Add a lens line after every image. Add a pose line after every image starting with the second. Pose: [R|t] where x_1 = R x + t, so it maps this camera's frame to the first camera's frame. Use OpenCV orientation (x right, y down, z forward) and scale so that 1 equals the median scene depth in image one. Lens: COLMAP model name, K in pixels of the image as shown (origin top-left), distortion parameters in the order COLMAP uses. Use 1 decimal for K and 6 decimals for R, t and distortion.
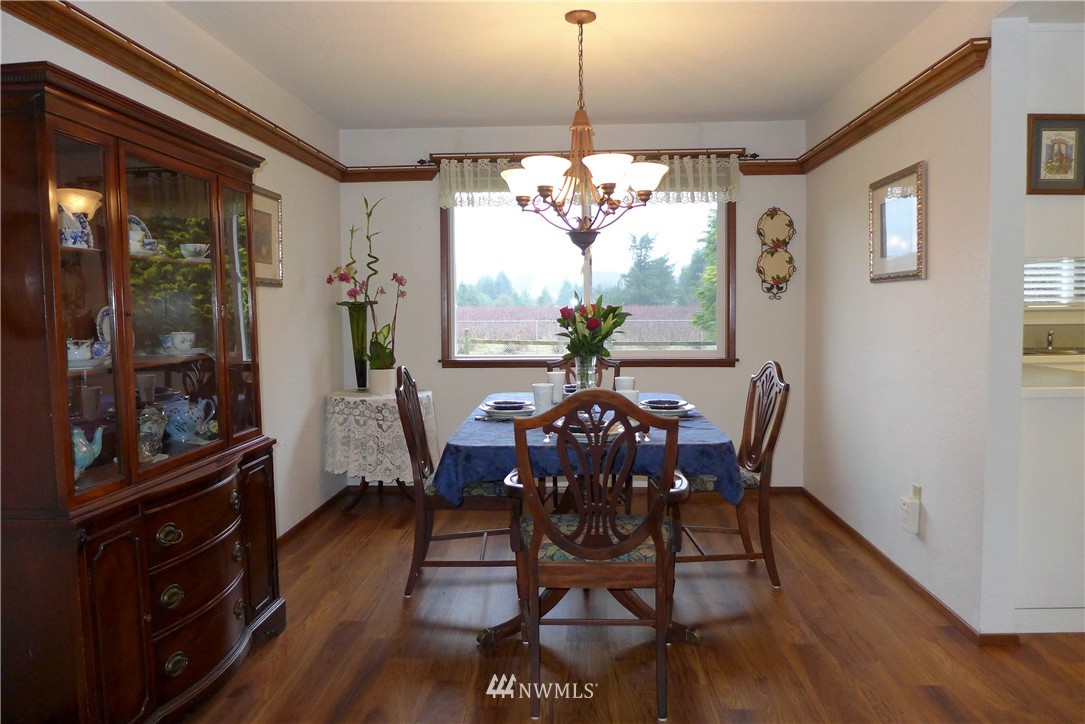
lens RADIAL K [[746.4, 0, 539.9], [0, 746.4, 355.6], [0, 0, 1]] dist [-0.057042, 0.022120]
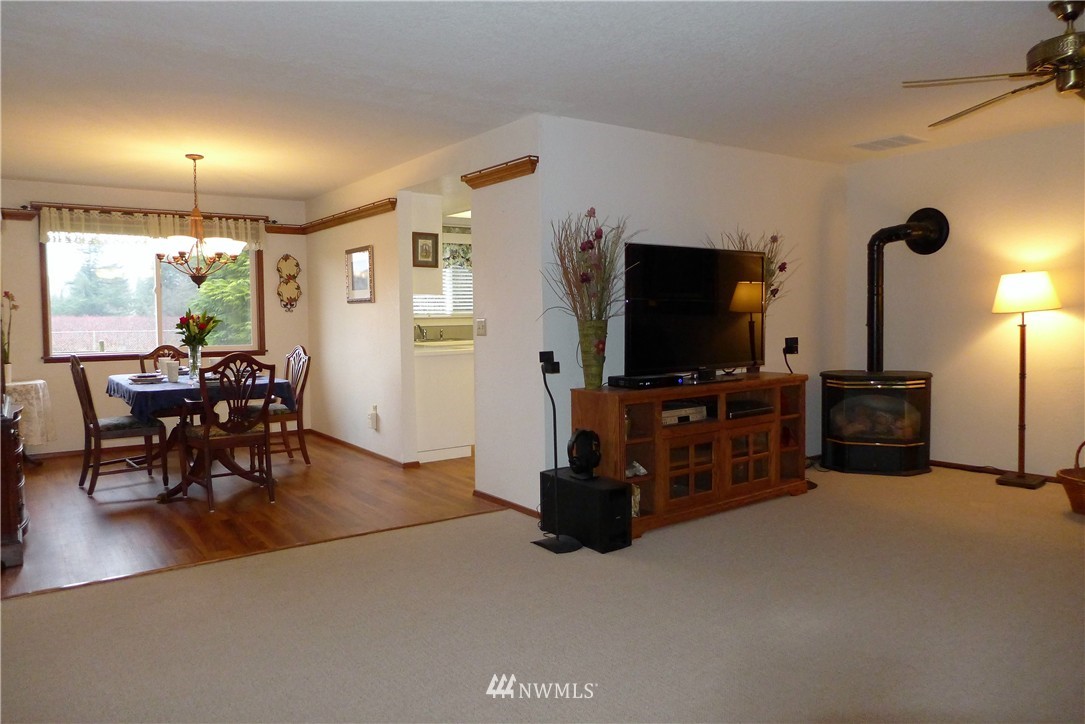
lens RADIAL K [[746.4, 0, 542.4], [0, 746.4, 361.1], [0, 0, 1]] dist [-0.057042, 0.022120]
pose [[0.772780, -0.036168, 0.633643, -0.286659], [0.040444, 0.999152, 0.007706, 0.040661], [-0.633384, 0.019672, 0.773587, -0.595382]]
